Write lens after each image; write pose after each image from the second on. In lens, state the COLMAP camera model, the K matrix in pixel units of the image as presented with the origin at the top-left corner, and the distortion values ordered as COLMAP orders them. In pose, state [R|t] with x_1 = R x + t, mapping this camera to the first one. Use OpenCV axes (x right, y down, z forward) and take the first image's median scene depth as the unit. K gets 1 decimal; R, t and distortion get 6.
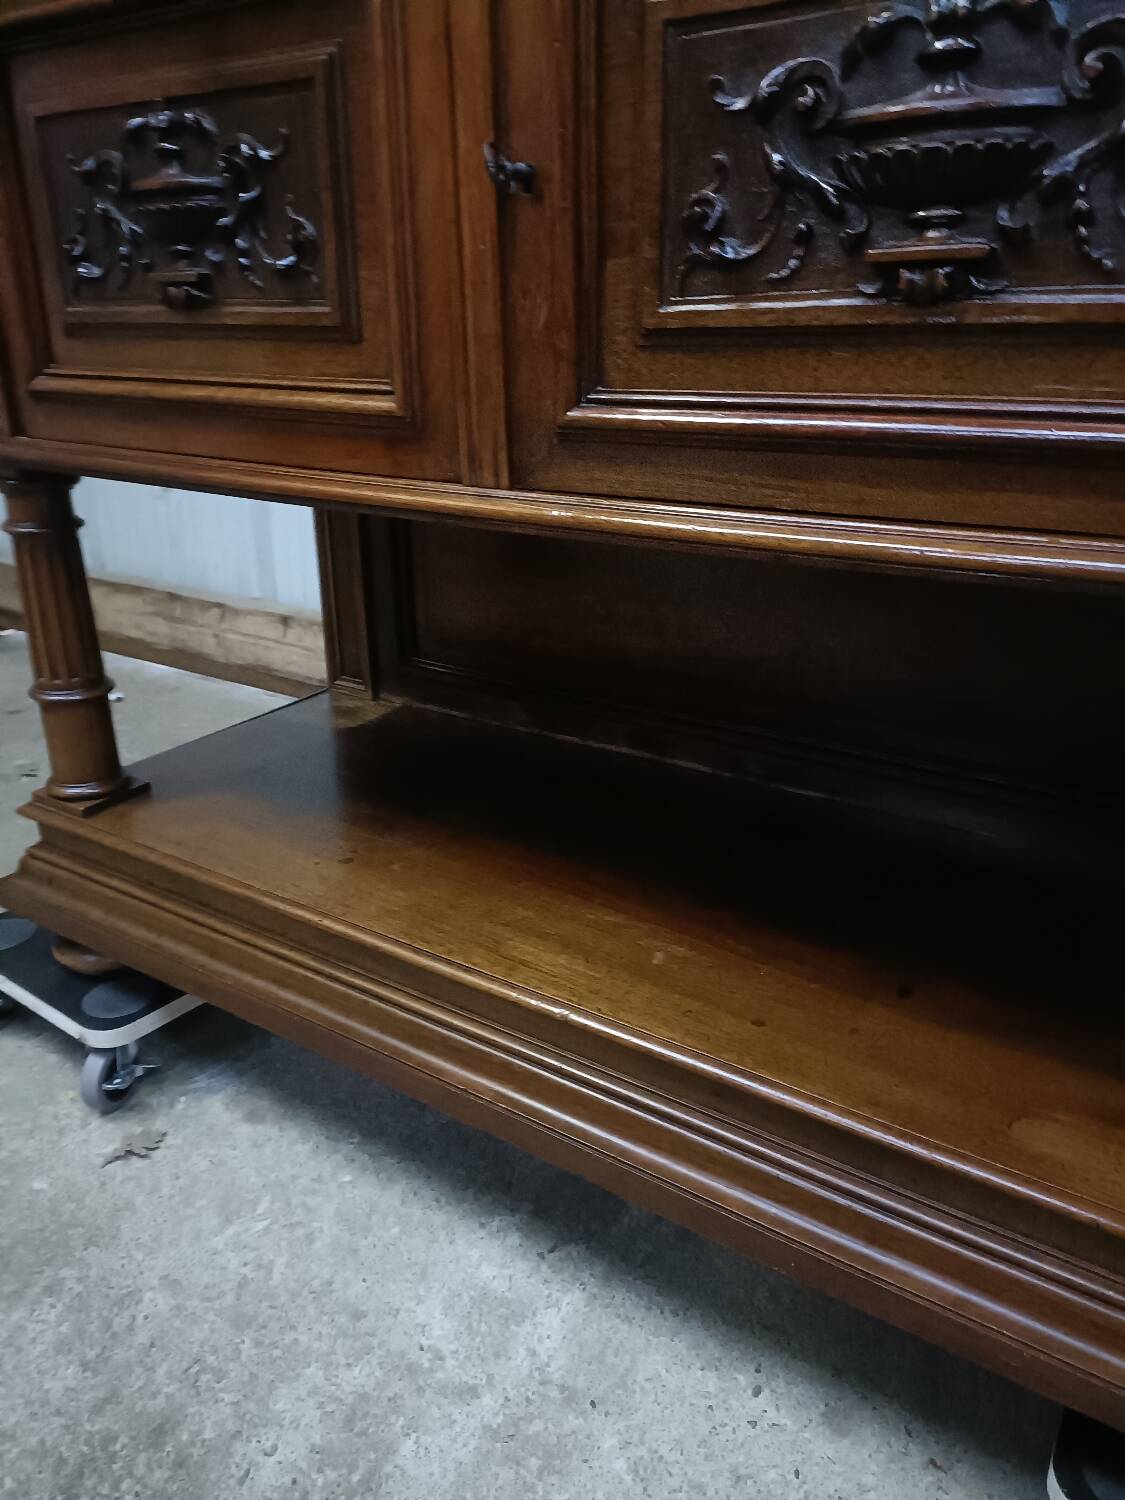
lens RADIAL K [[1096.4, 0, 563.2], [0, 1096.4, 754.1], [0, 0, 1]] dist [0.054855, -0.051272]
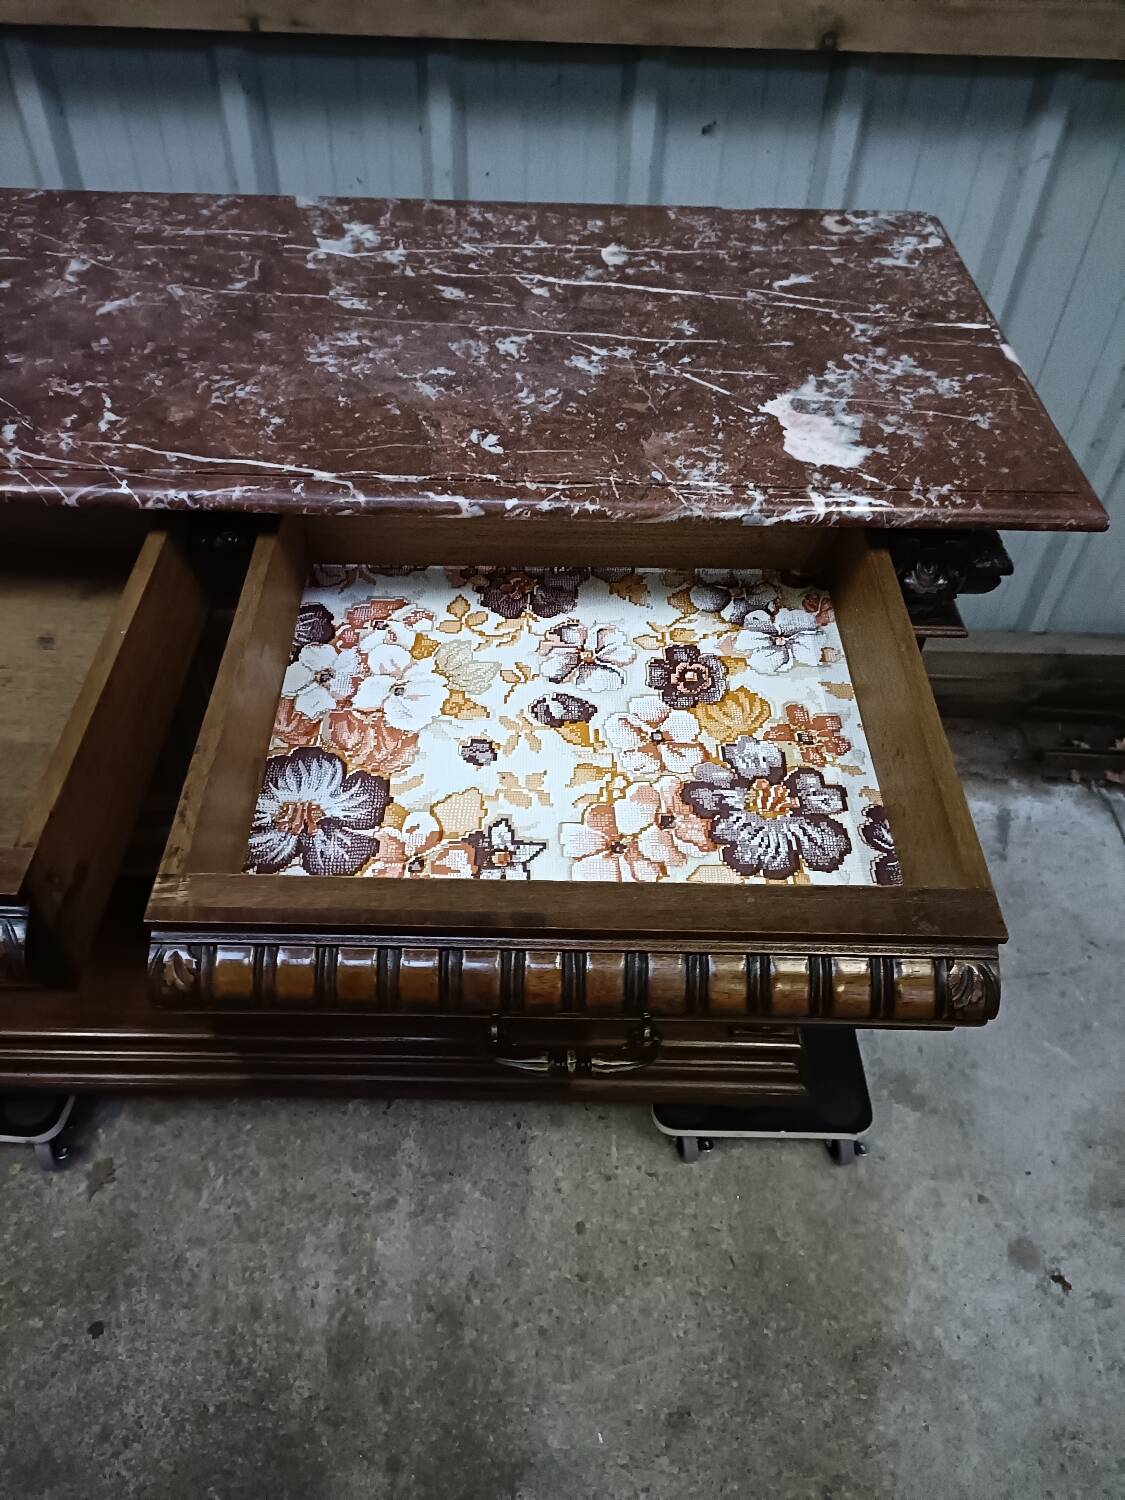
lens RADIAL K [[1096.4, 0, 552.6], [0, 1096.4, 751.2], [0, 0, 1]] dist [0.054855, -0.051272]
pose [[0.841290, -0.372553, 0.391709, -0.320212], [0.177486, 0.874792, 0.450819, -0.962552], [-0.510618, -0.309747, 0.802076, -0.461049]]
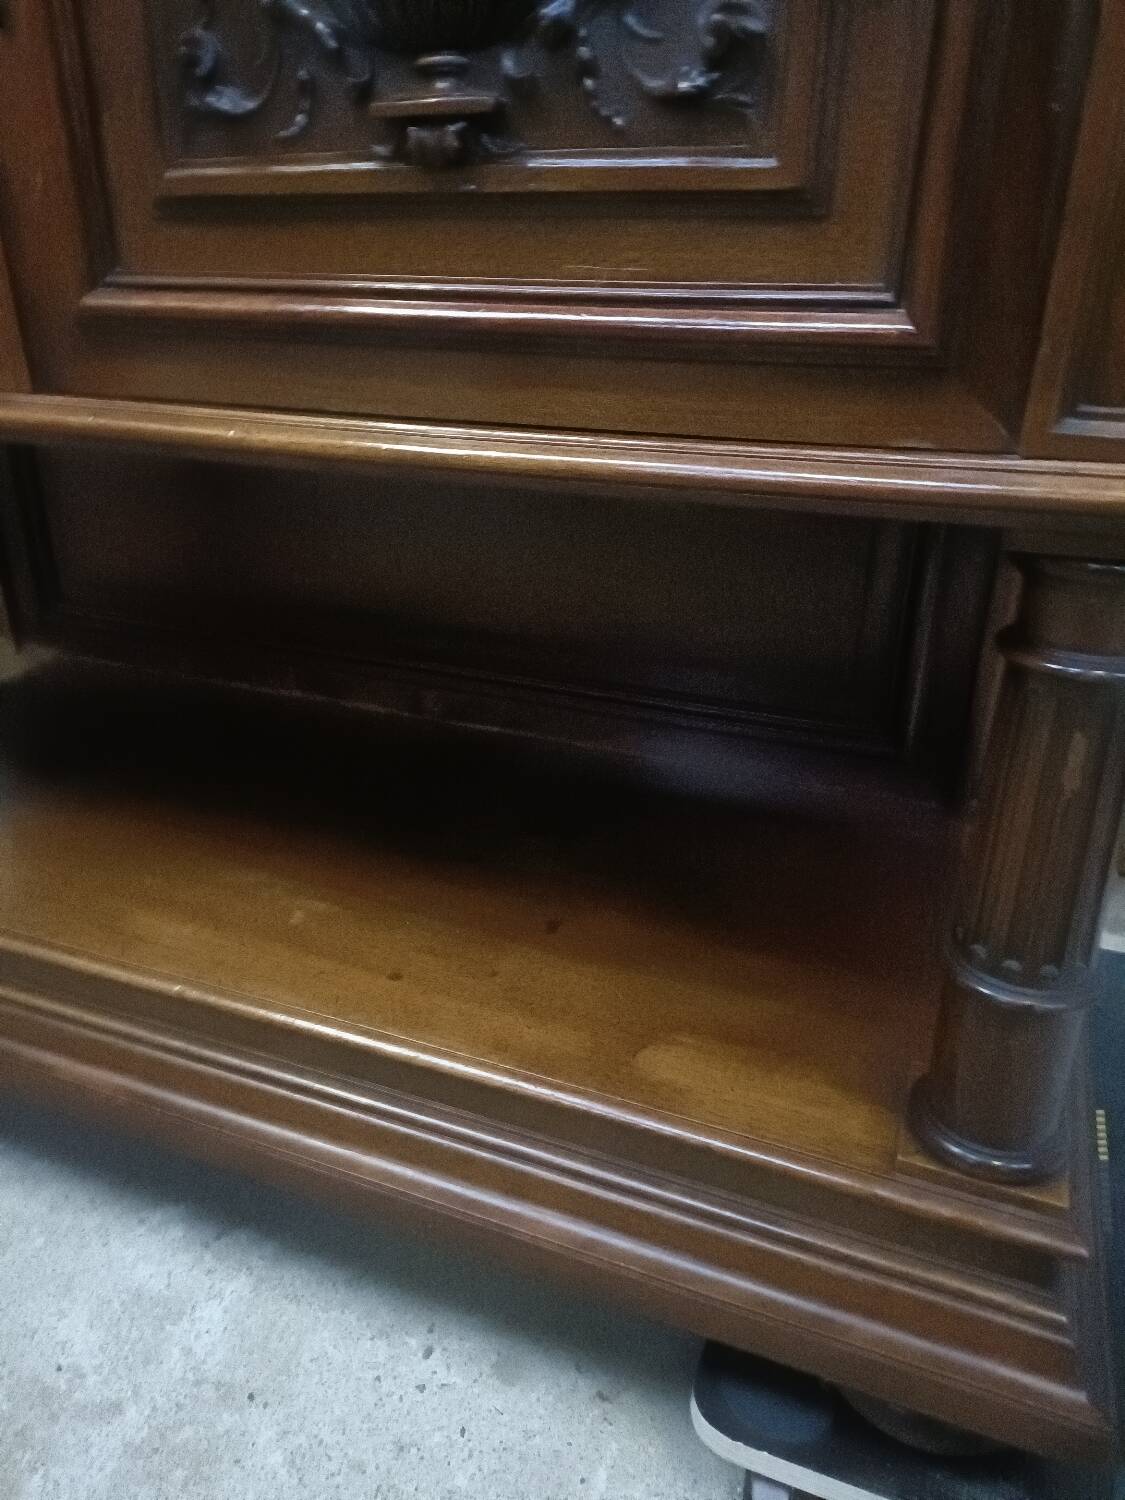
lens RADIAL K [[1096.4, 0, 552.6], [0, 1096.4, 751.8], [0, 0, 1]] dist [0.054855, -0.051272]
pose [[0.980177, -0.069030, 0.185707, 0.141682], [0.059408, 0.996611, 0.056896, 0.007762], [-0.189005, -0.044736, 0.980957, 0.062743]]
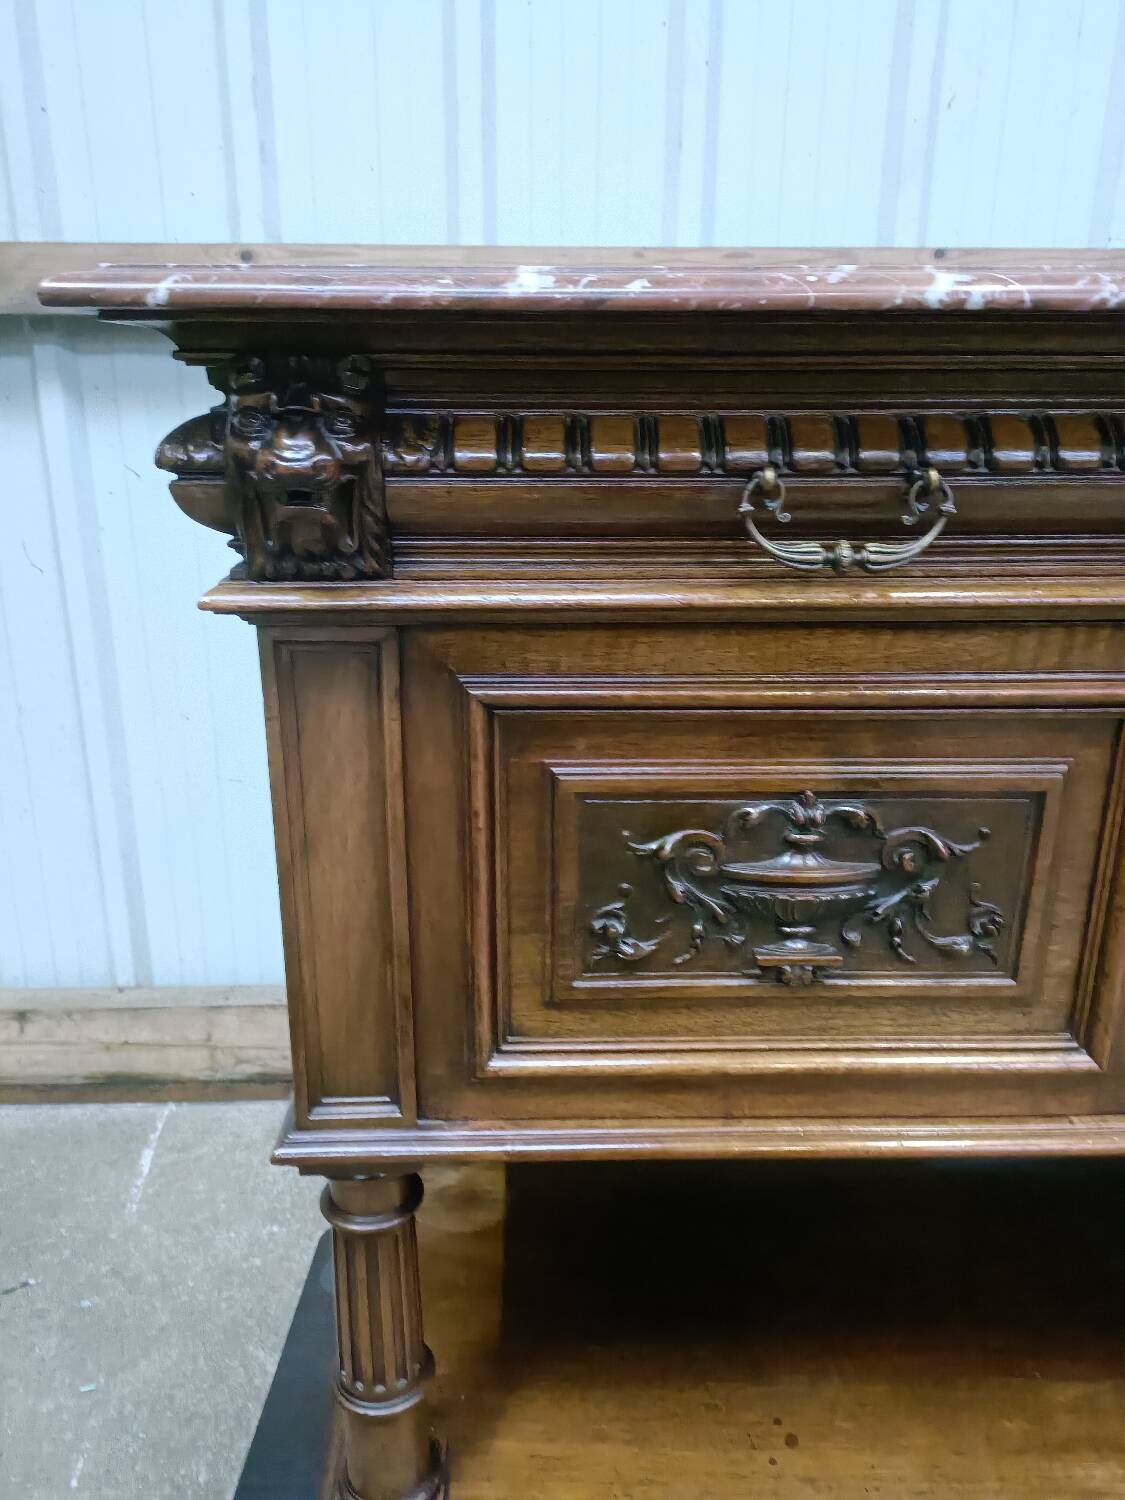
lens RADIAL K [[1096.4, 0, 551.5], [0, 1096.4, 757.9], [0, 0, 1]] dist [0.054855, -0.051272]
pose [[0.819795, -0.173266, 0.545817, -0.946166], [0.206296, 0.978489, 0.000768, -0.616017], [-0.534209, 0.111970, 0.837904, 0.340129]]
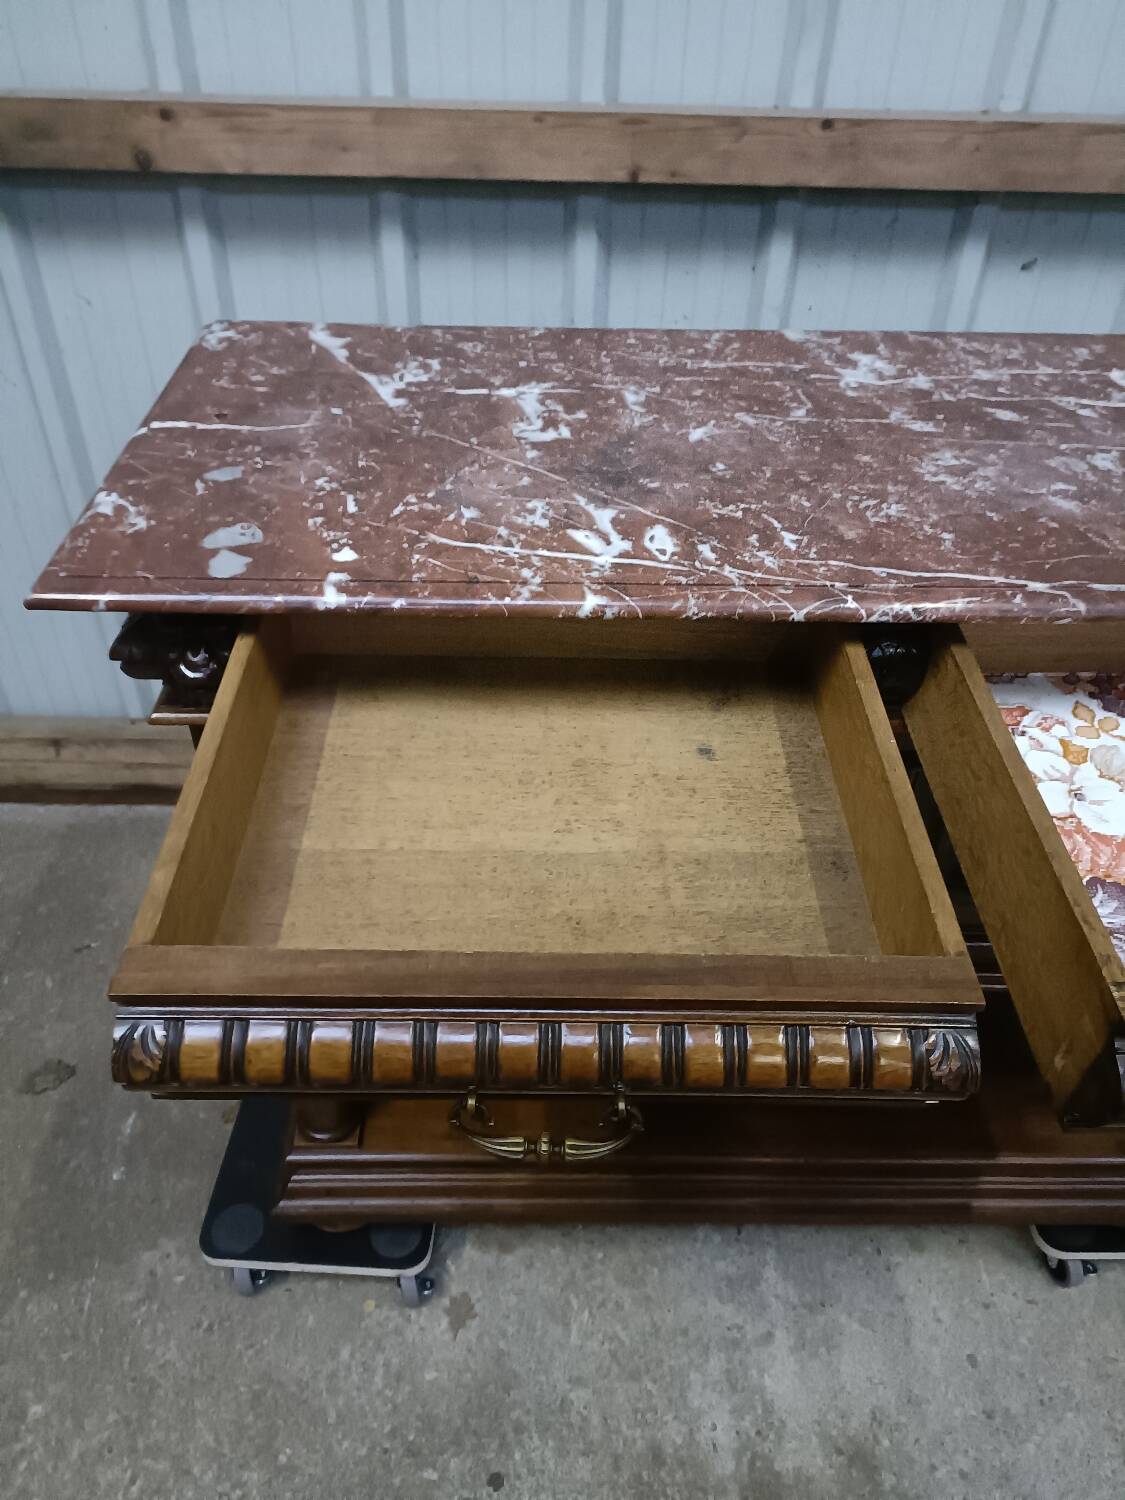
lens RADIAL K [[1096.4, 0, 552.4], [0, 1096.4, 752.4], [0, 0, 1]] dist [0.054855, -0.051272]
pose [[0.830430, -0.343402, 0.438705, -0.886744], [0.184771, 0.912639, 0.364624, -1.084452], [-0.525591, -0.221735, 0.821333, -0.117085]]
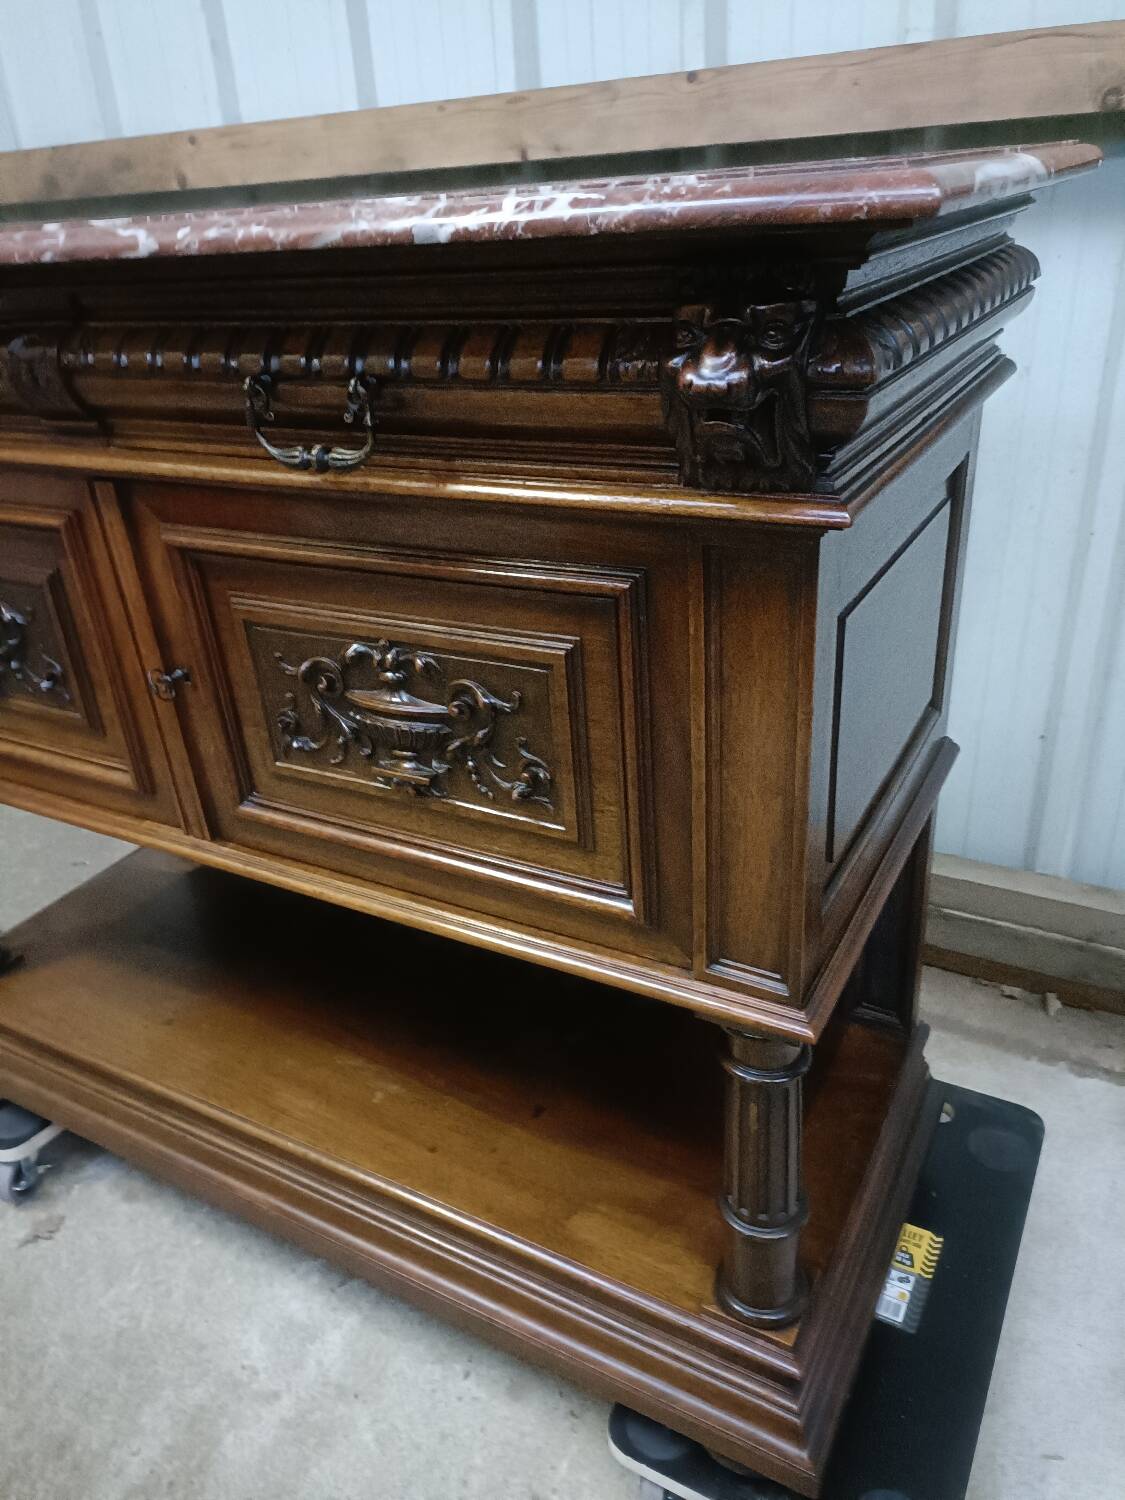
lens RADIAL K [[1096.4, 0, 558.4], [0, 1096.4, 751.4], [0, 0, 1]] dist [0.054855, -0.051272]
pose [[0.995831, -0.085260, 0.032427, 0.329176], [0.082023, 0.992499, 0.090648, -0.394688], [-0.039912, -0.087611, 0.995355, -0.428814]]
